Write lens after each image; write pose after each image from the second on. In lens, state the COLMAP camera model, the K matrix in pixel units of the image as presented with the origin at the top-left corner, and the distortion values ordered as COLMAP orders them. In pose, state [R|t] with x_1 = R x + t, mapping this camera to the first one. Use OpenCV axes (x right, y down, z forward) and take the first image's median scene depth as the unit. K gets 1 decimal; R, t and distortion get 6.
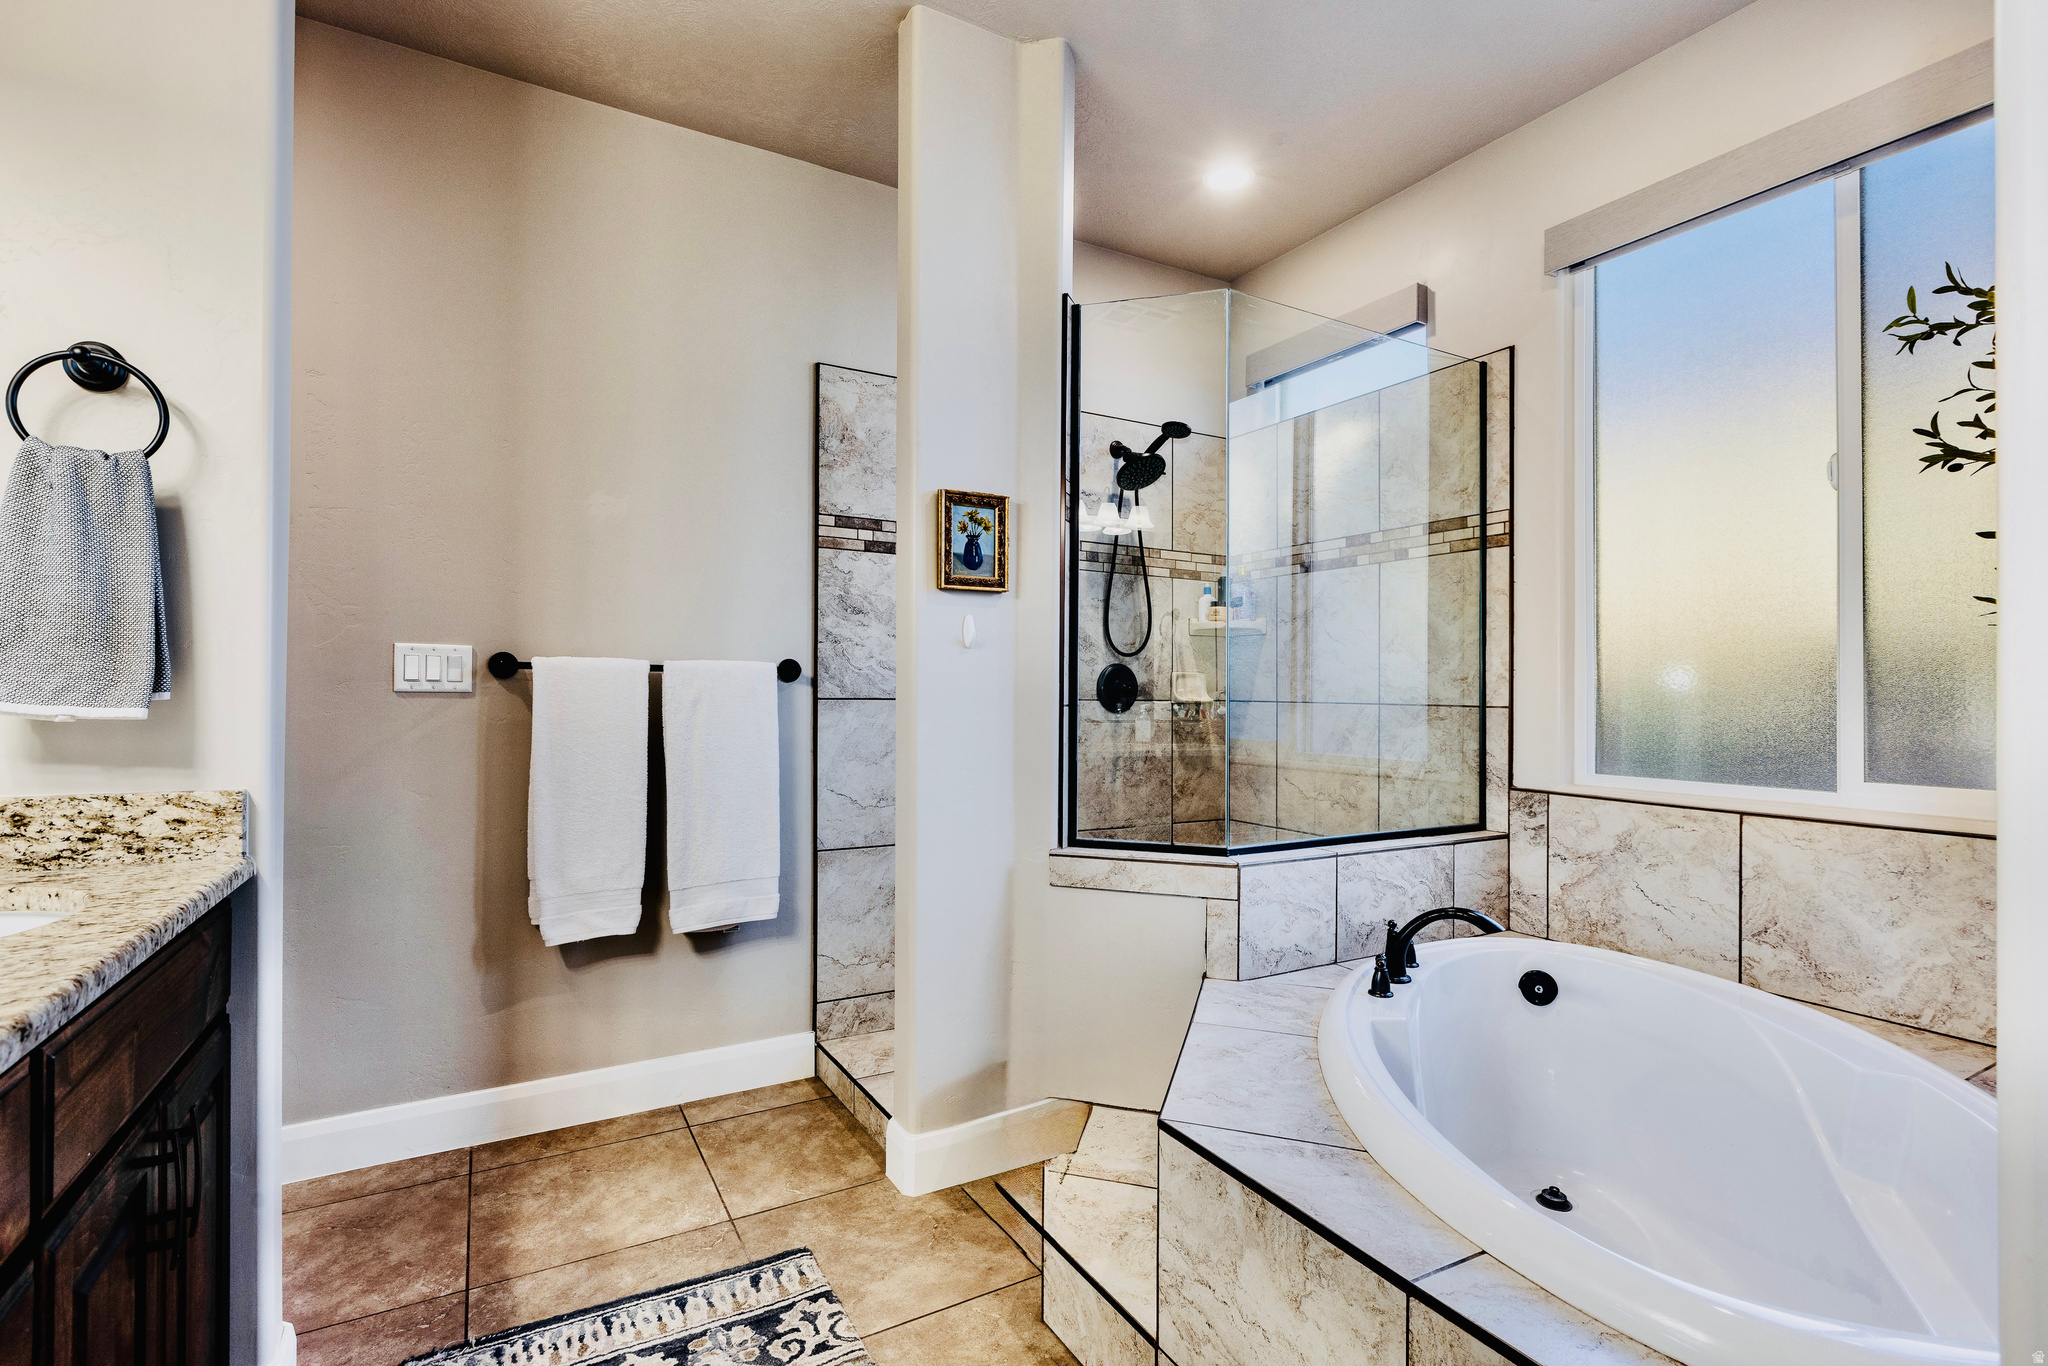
lens RADIAL K [[950.9, 0, 1021.3], [0, 950.9, 684.9], [0, 0, 1]] dist [0.003083, -0.001147]
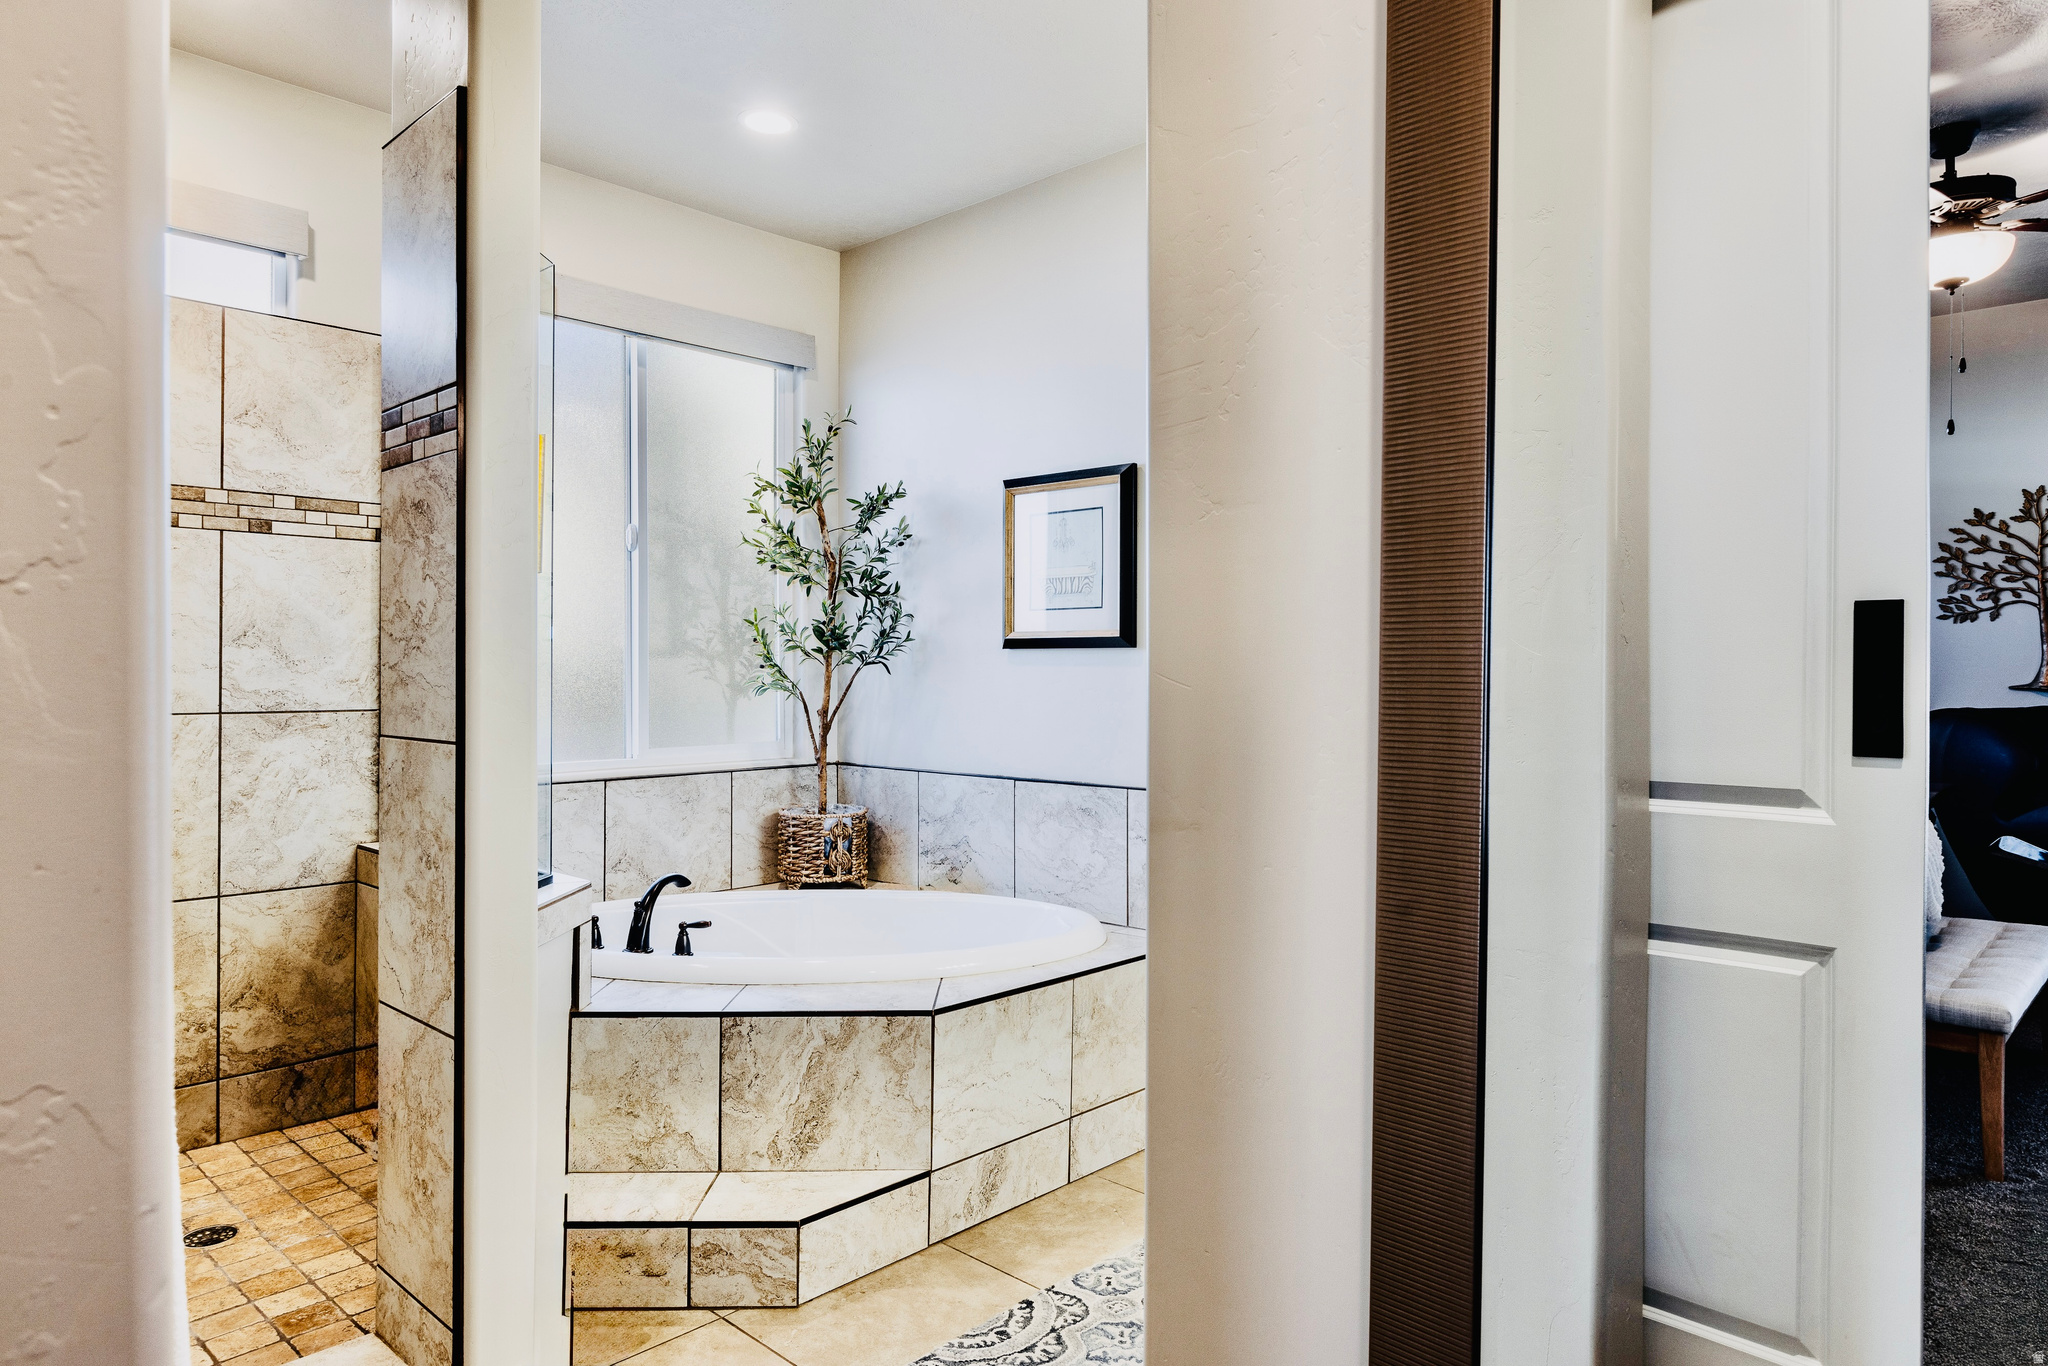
lens RADIAL K [[1249.7, 0, 1019.4], [0, 1249.7, 675.4], [0, 0, 1]] dist [0.000287, 0.000176]
pose [[-0.282634, -0.012935, 0.959141, -1.150220], [-0.007200, 0.999910, 0.011363, -0.039710], [-0.959201, -0.003695, -0.282701, 0.976879]]
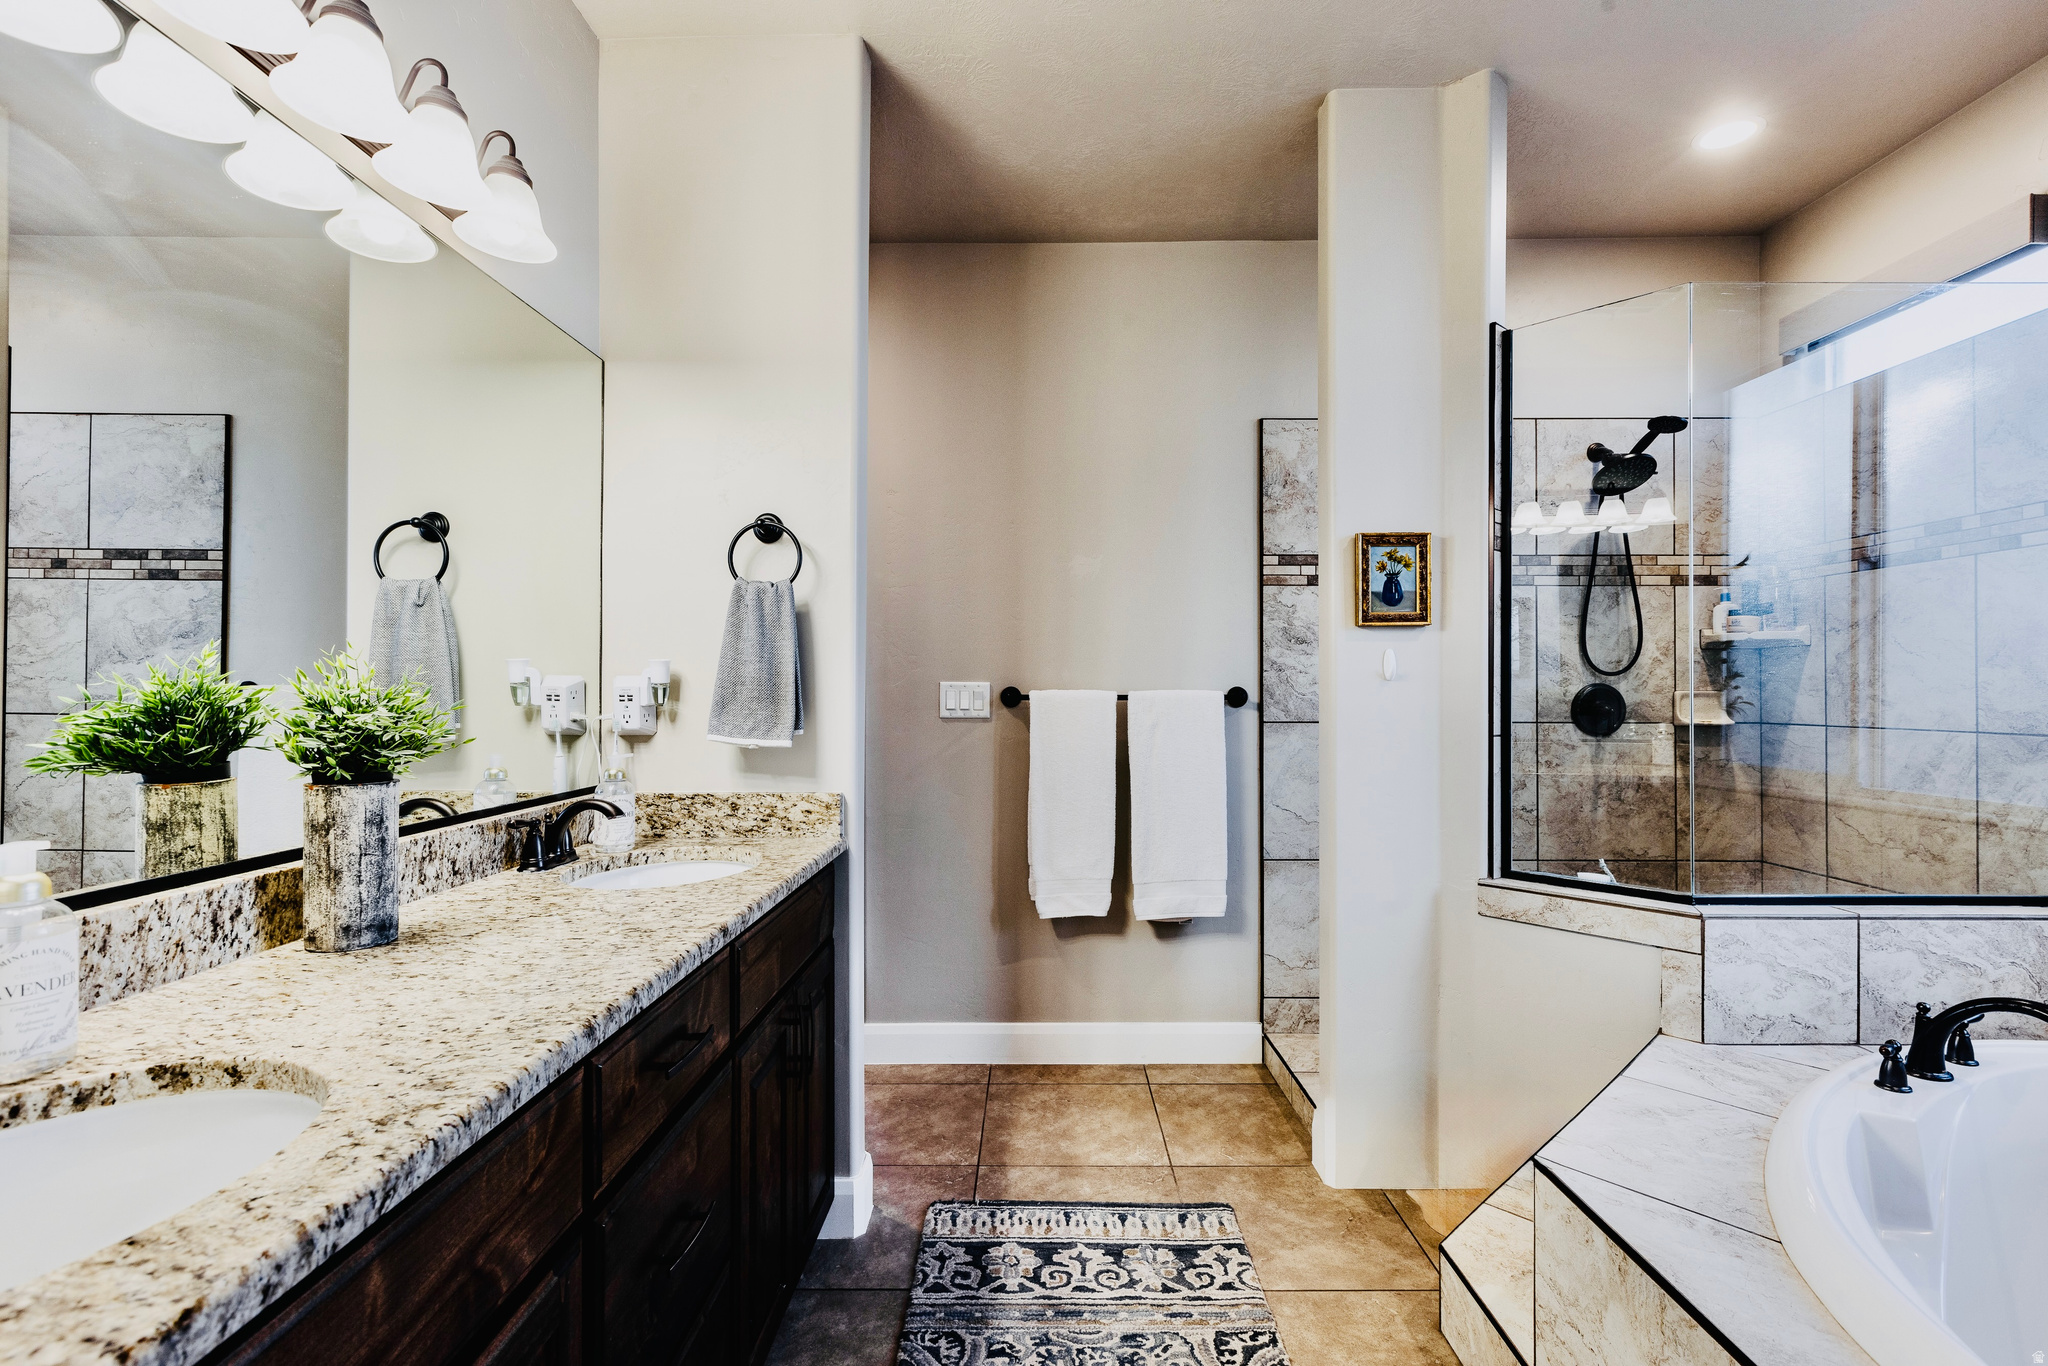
lens RADIAL K [[950.9, 0, 1059.6], [0, 950.9, 678.5], [0, 0, 1]] dist [0.003083, -0.001147]
pose [[0.875283, -0.008004, -0.483545, 0.132477], [0.005724, 0.999964, -0.006189, -0.035614], [0.483578, 0.002650, 0.875297, -0.095936]]
